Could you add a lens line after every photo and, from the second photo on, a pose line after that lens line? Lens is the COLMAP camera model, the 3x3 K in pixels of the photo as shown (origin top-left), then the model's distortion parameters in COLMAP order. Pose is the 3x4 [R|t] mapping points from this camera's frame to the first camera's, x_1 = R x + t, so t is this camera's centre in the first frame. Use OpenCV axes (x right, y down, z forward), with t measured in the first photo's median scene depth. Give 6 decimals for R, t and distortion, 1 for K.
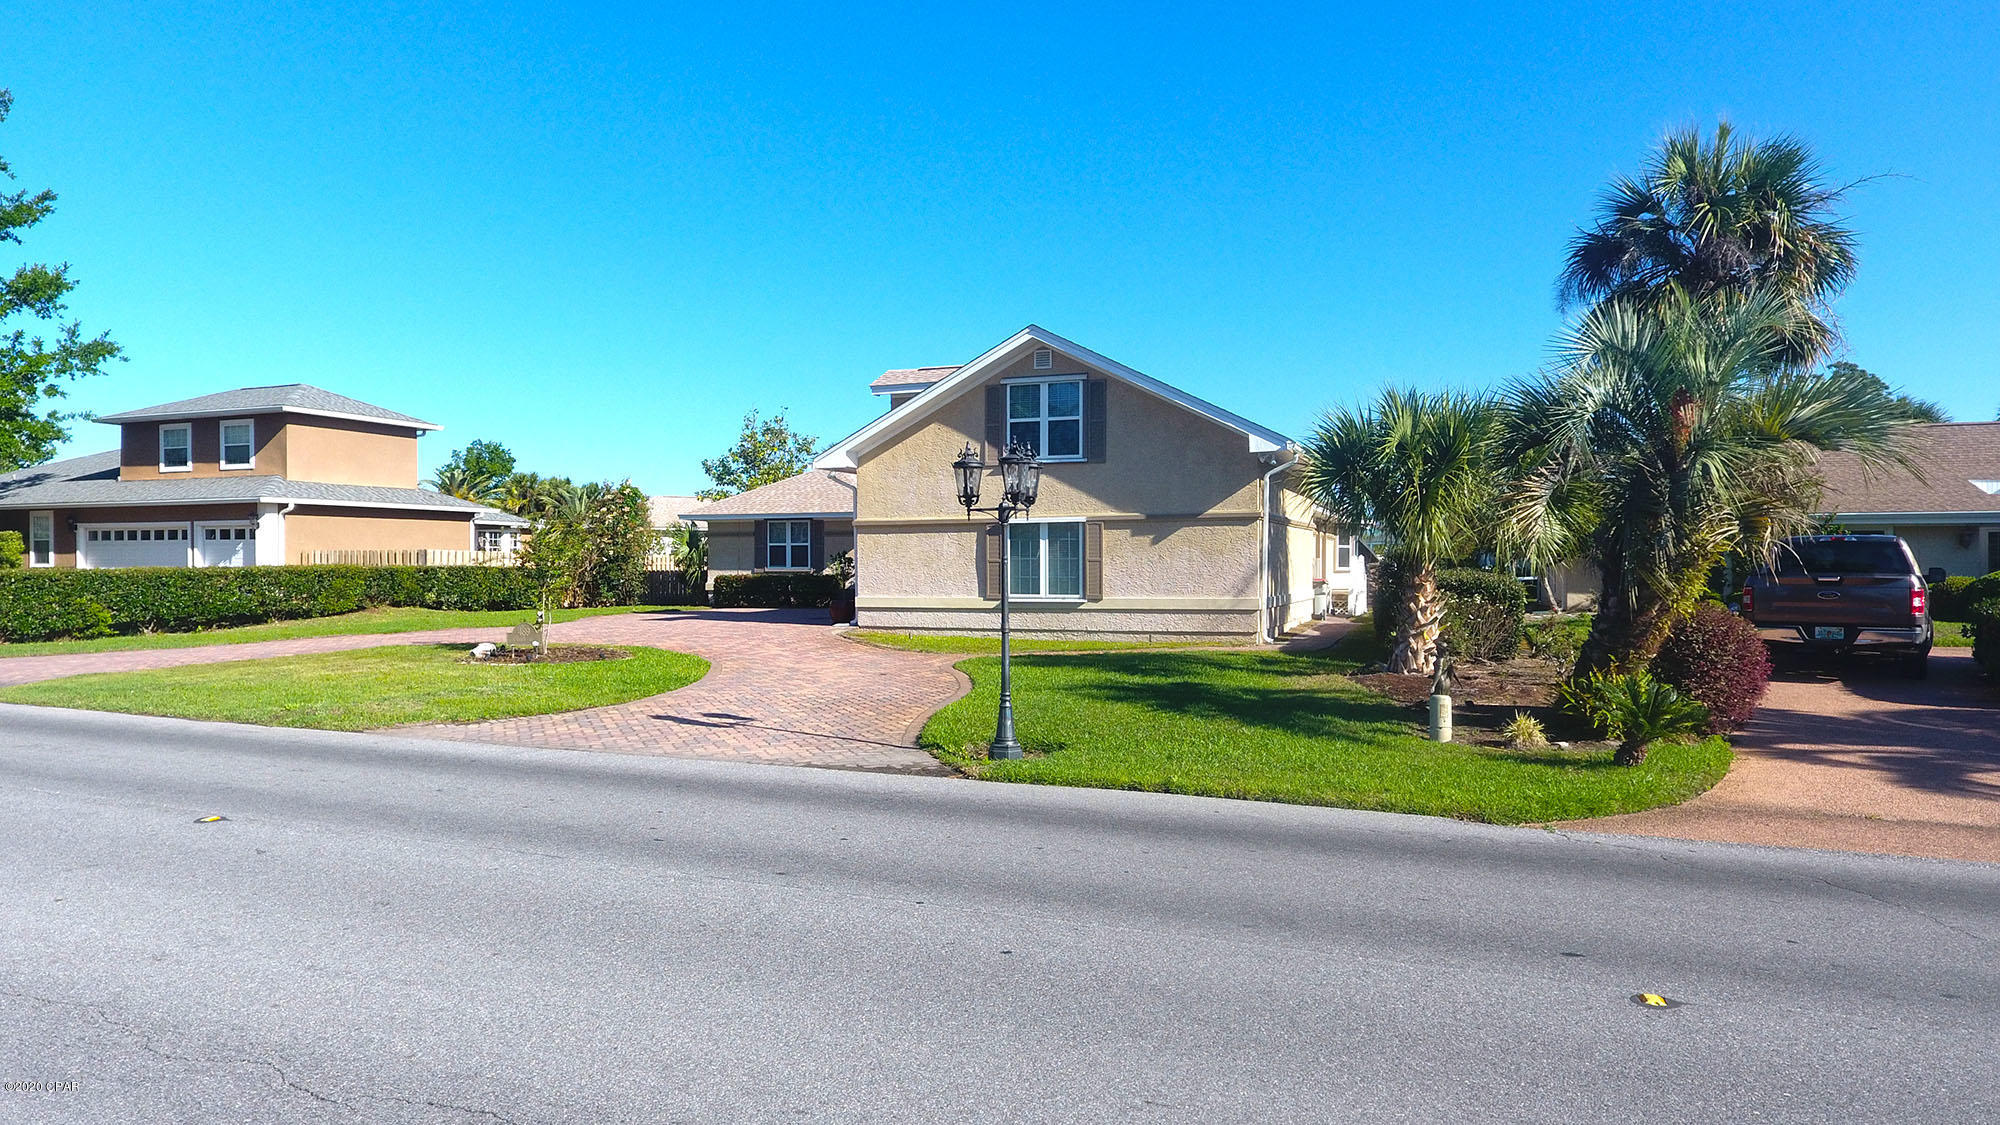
lens RADIAL K [[1169.2, 0, 995.3], [0, 1169.2, 564.7], [0, 0, 1]] dist [-0.005152, -0.001103]
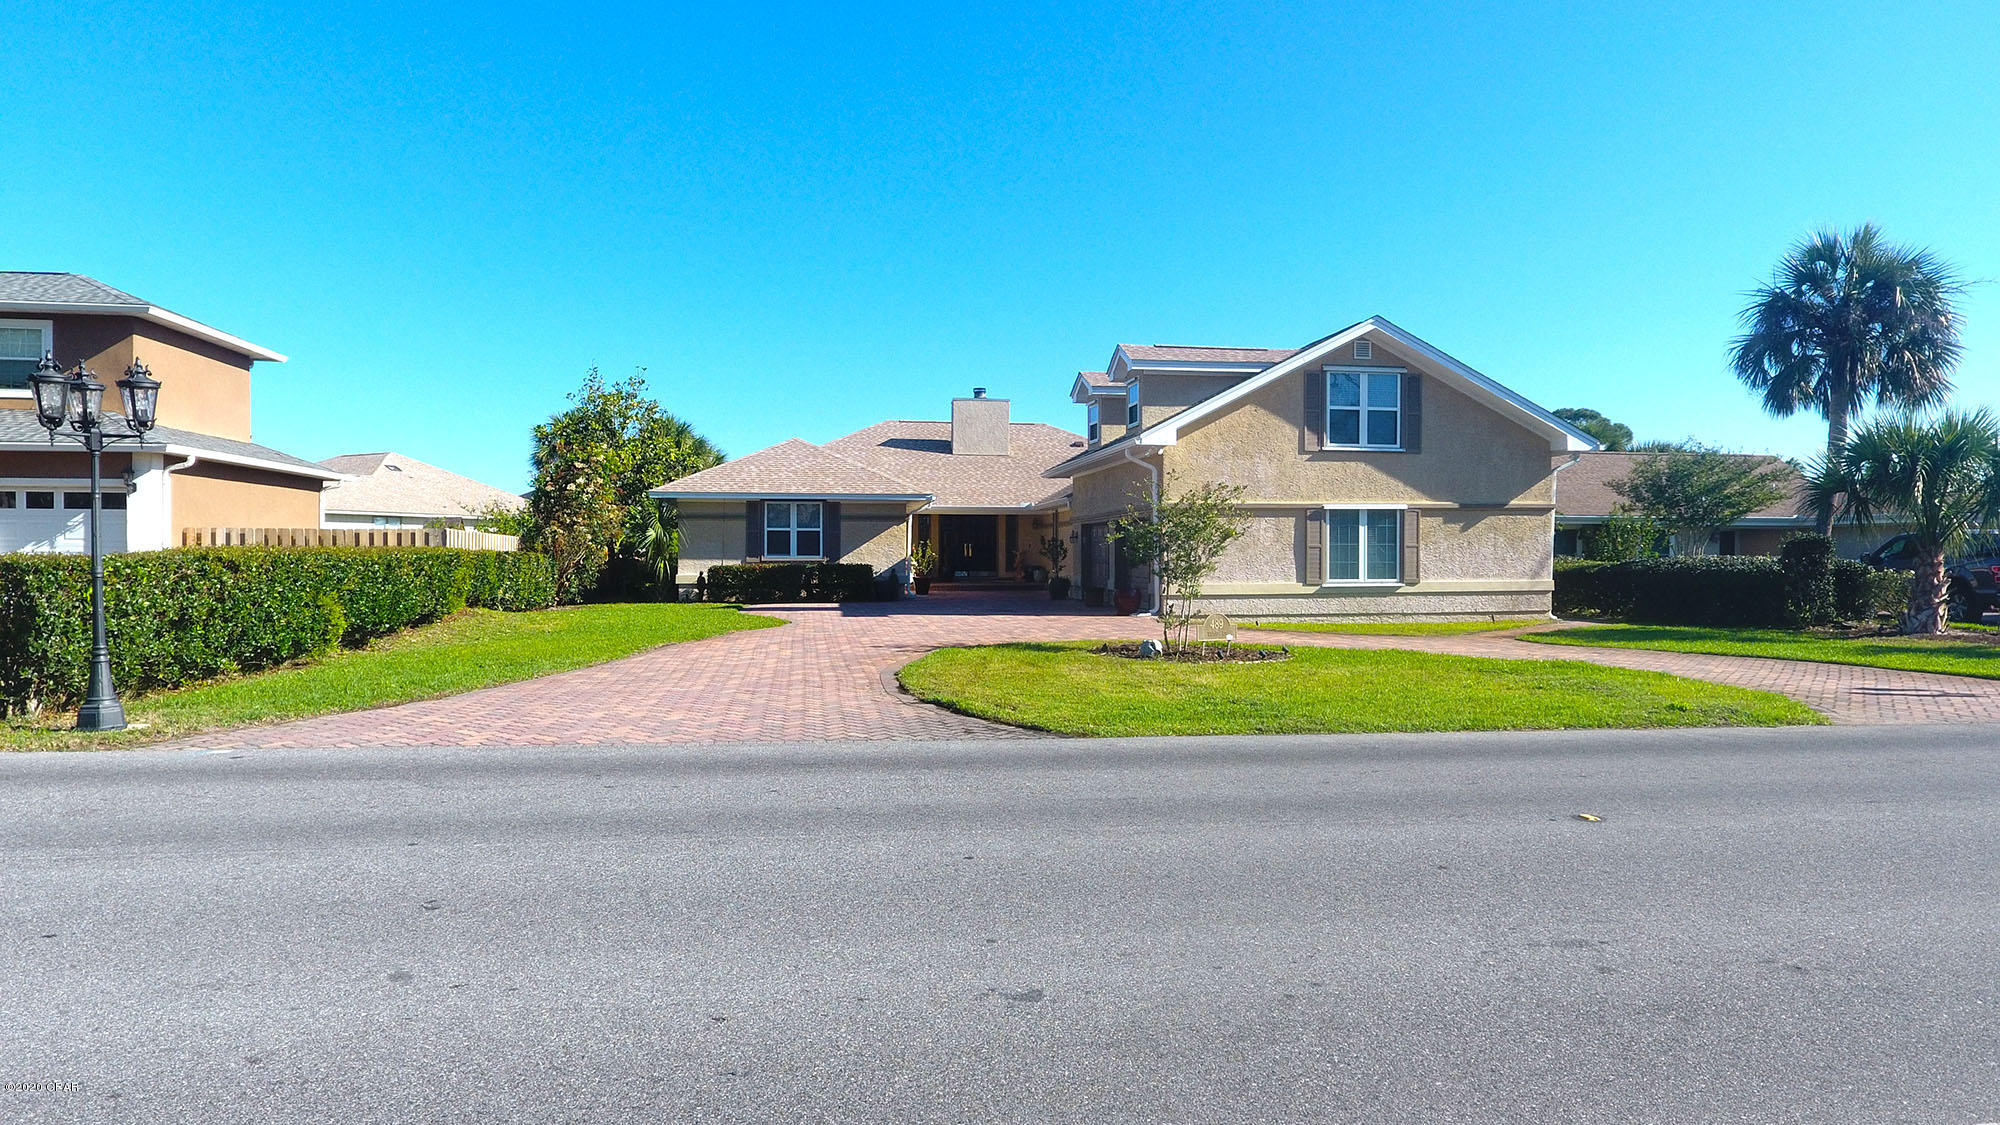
lens RADIAL K [[1169.2, 0, 995.3], [0, 1169.2, 564.7], [0, 0, 1]] dist [-0.005152, -0.001103]
pose [[0.862724, -0.001379, 0.505674, -0.745773], [-0.000053, 0.999996, 0.002818, 0.009692], [-0.505676, -0.002458, 0.862720, 0.275268]]
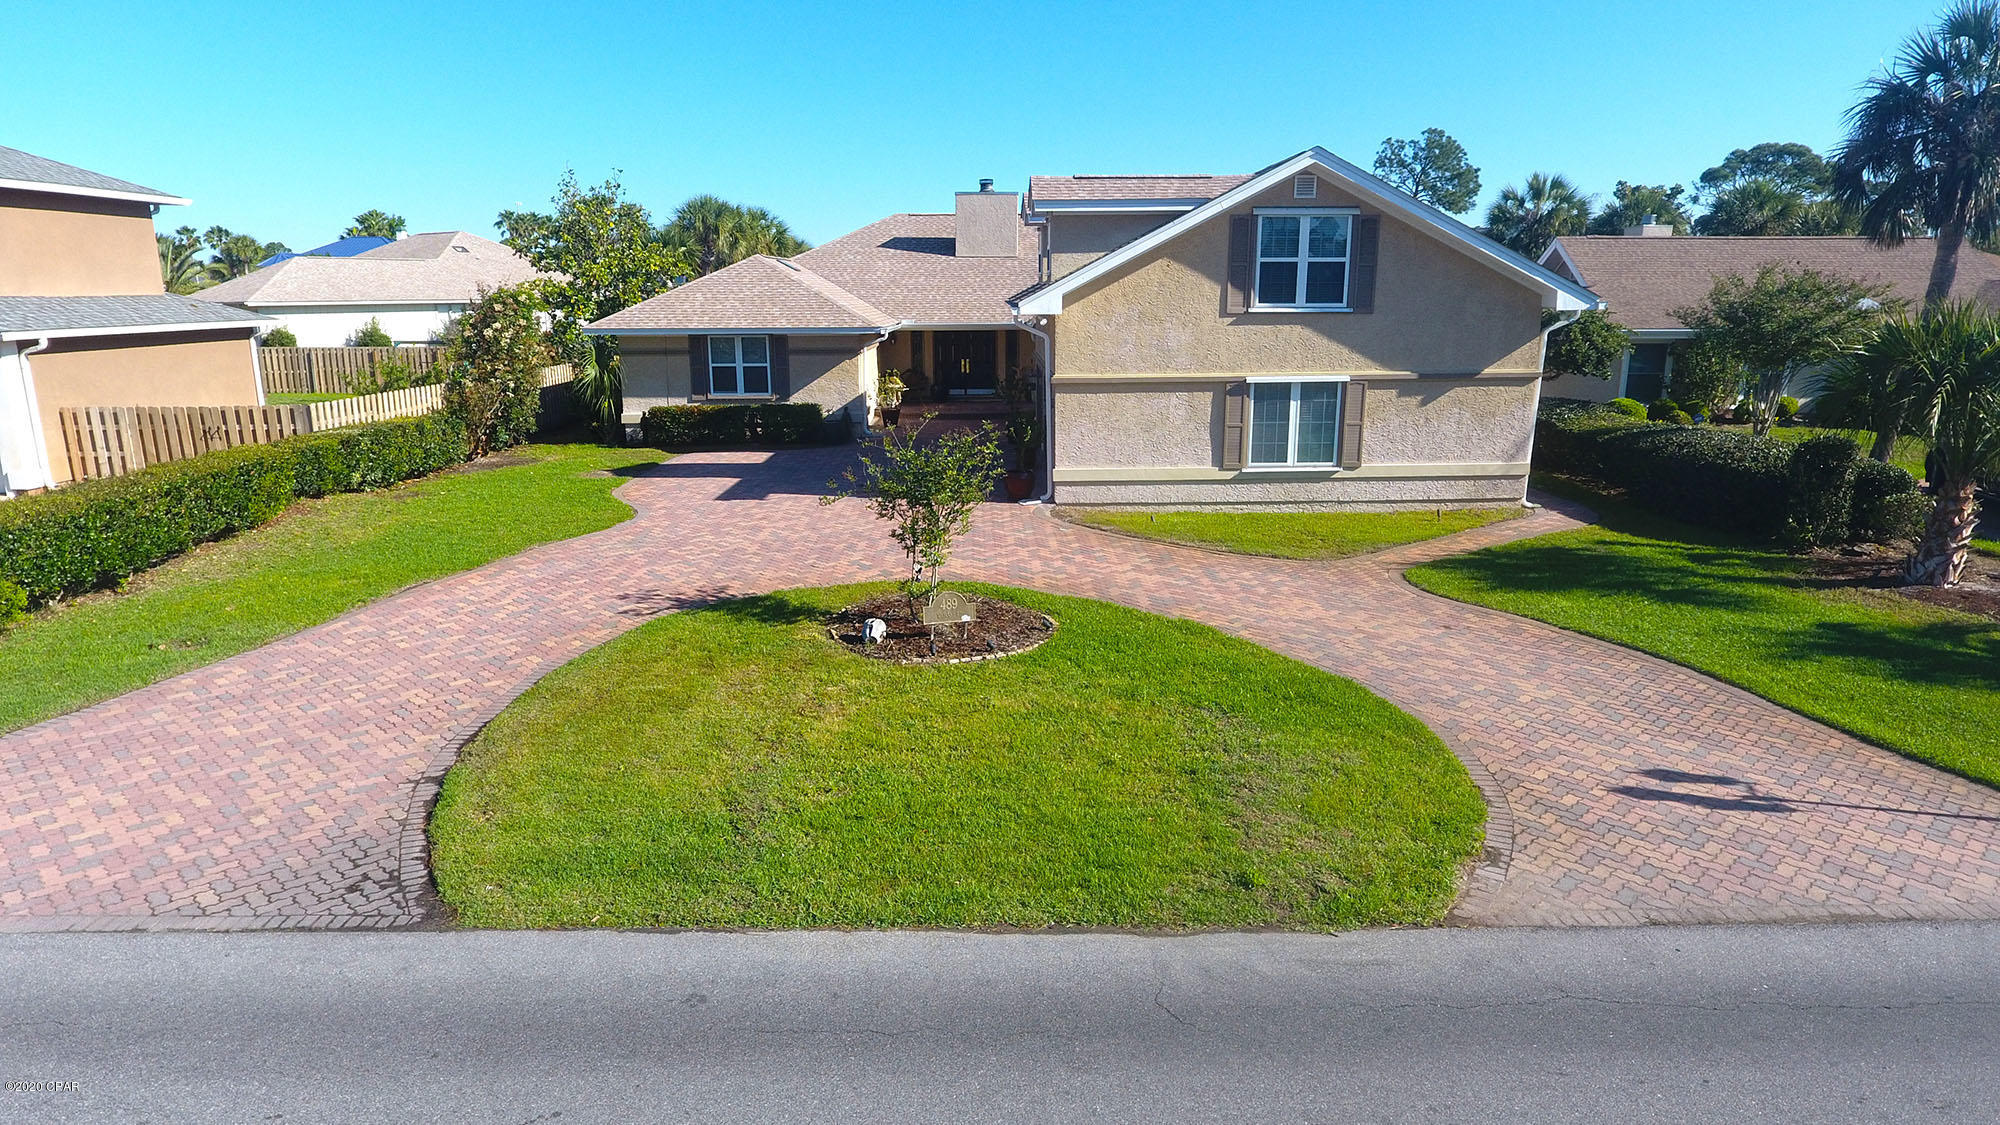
lens RADIAL K [[1169.2, 0, 995.3], [0, 1169.2, 564.7], [0, 0, 1]] dist [-0.005152, -0.001103]
pose [[0.926155, -0.091106, 0.365973, -0.495353], [0.005790, 0.973704, 0.227742, -0.101871], [-0.377099, -0.208806, 0.902329, 0.261075]]
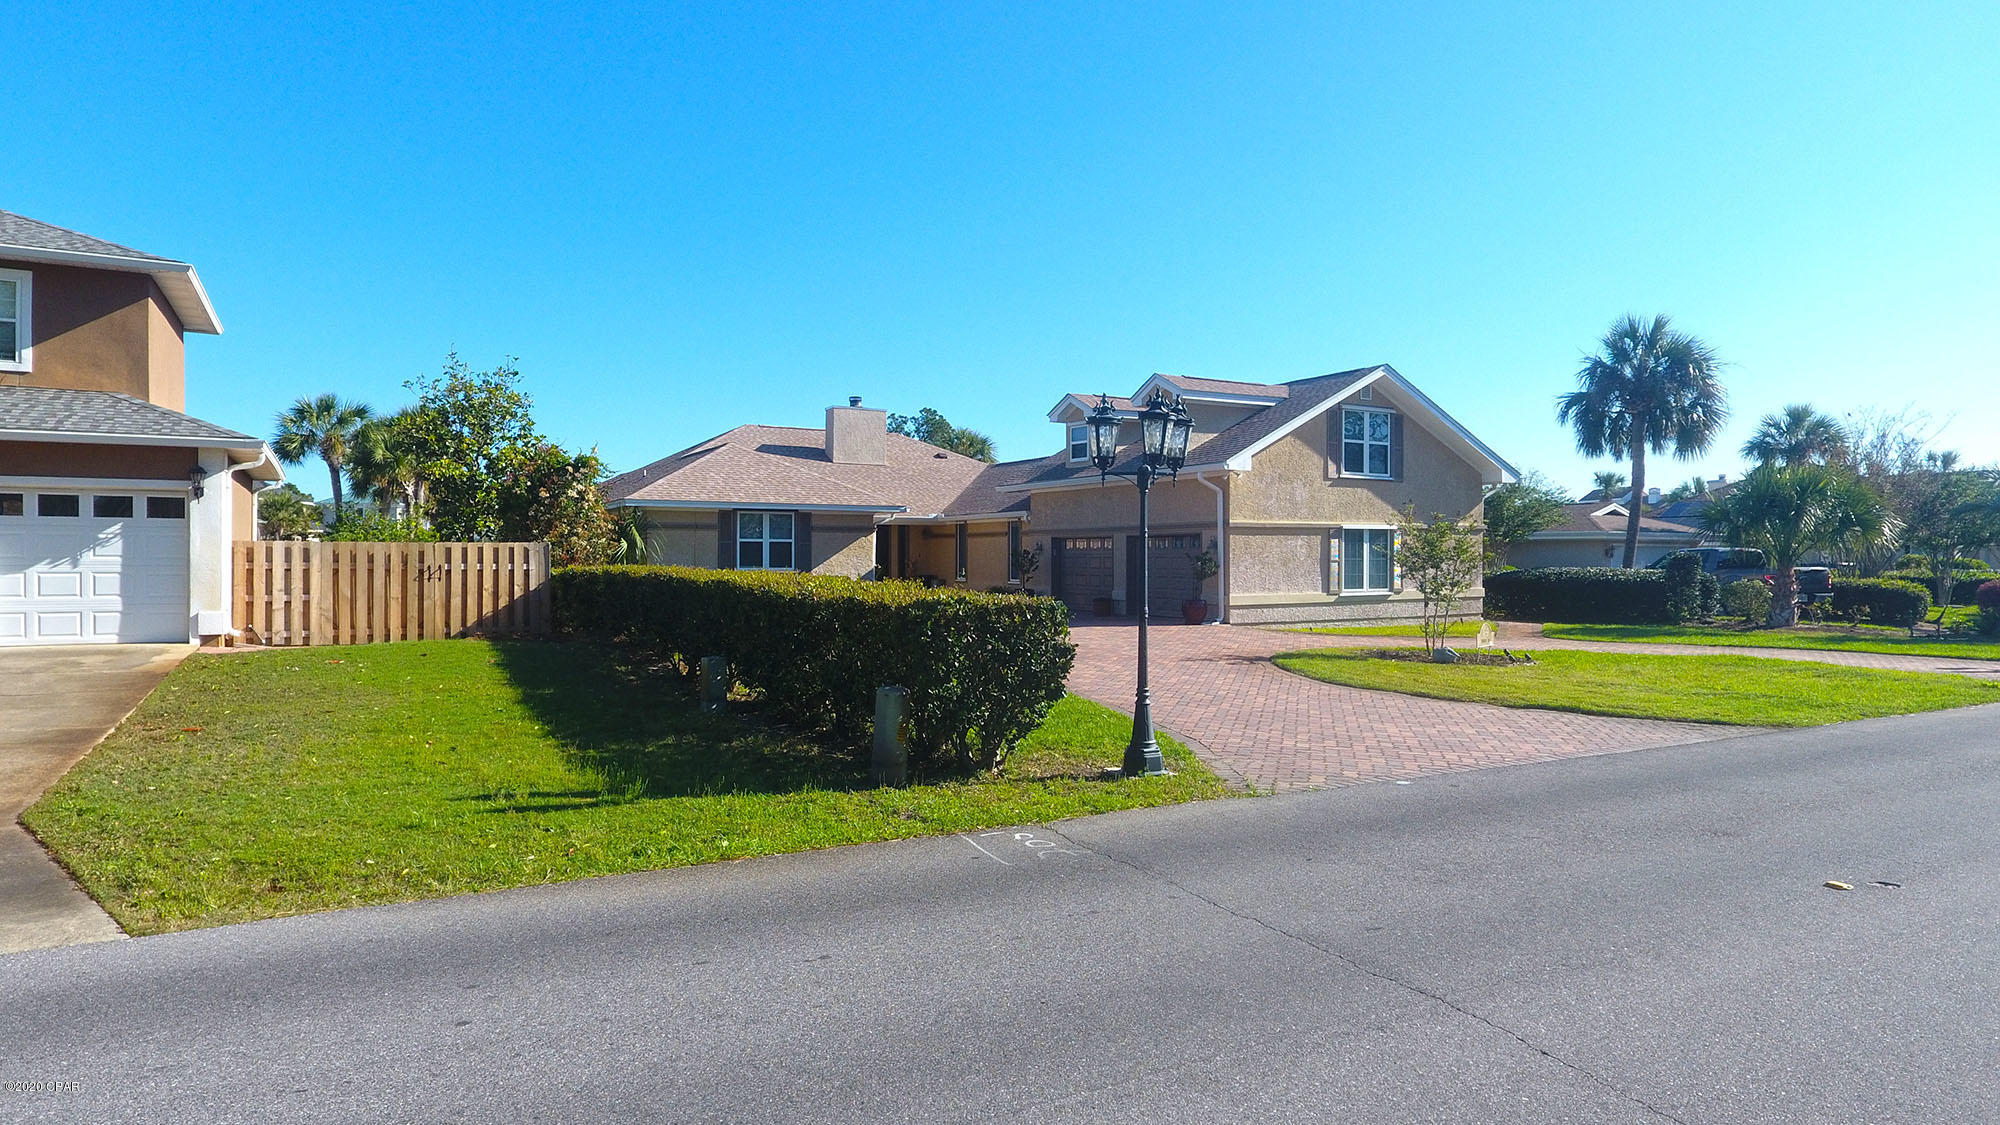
lens RADIAL K [[1169.2, 0, 995.3], [0, 1169.2, 564.7], [0, 0, 1]] dist [-0.005152, -0.001103]
pose [[0.622578, -0.002618, 0.782553, -1.115251], [0.001513, 0.999997, 0.002141, -0.002505], [-0.782556, -0.000149, 0.622580, 0.546144]]
